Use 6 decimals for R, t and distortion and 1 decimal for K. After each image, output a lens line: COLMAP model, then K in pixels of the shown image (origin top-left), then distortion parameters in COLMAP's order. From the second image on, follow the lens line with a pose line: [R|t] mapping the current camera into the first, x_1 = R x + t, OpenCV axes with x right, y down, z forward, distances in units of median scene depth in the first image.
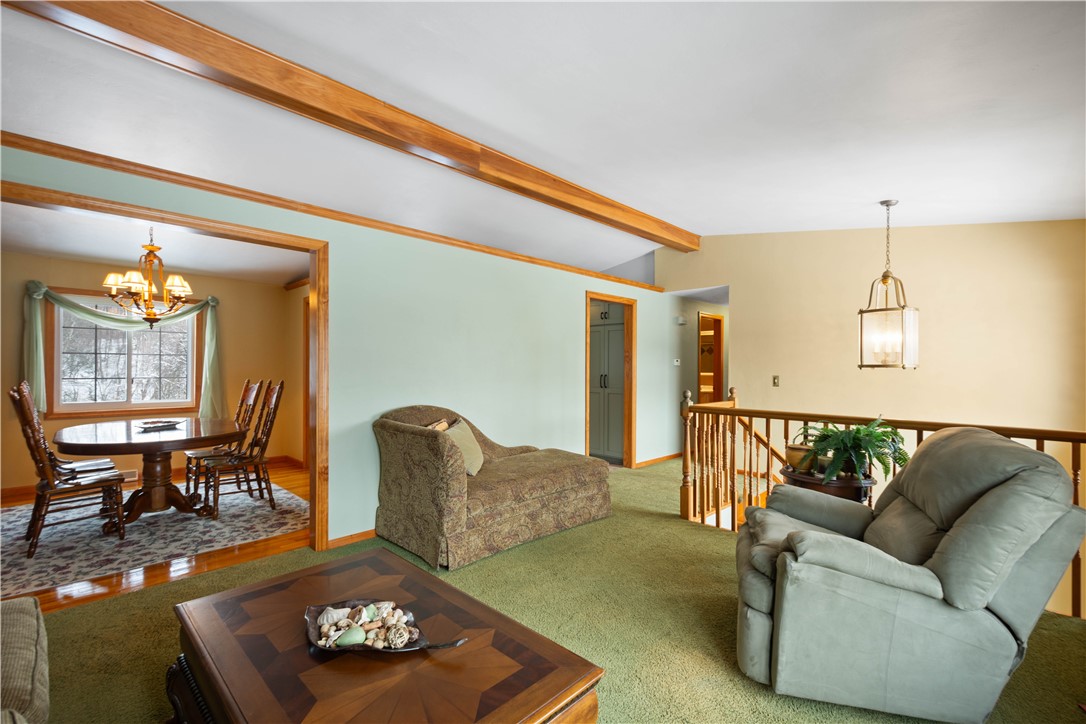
lens RADIAL K [[470.9, 0, 544.9], [0, 470.9, 364.0], [0, 0, 1]] dist [0.002431, 0.000589]
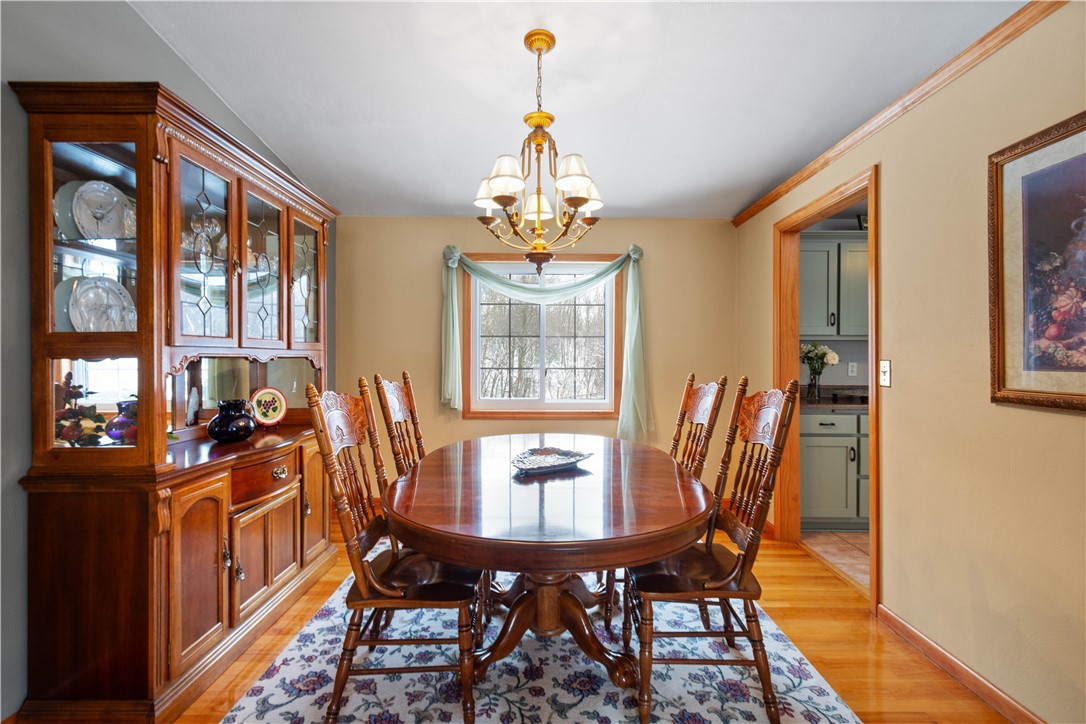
lens RADIAL K [[470.9, 0, 544.9], [0, 470.9, 364.0], [0, 0, 1]] dist [0.002431, 0.000589]
pose [[0.697587, 0.006112, -0.716474, -0.403640], [0.005161, 0.999895, 0.013555, 0.014955], [0.716481, -0.013154, 0.697482, 0.566417]]
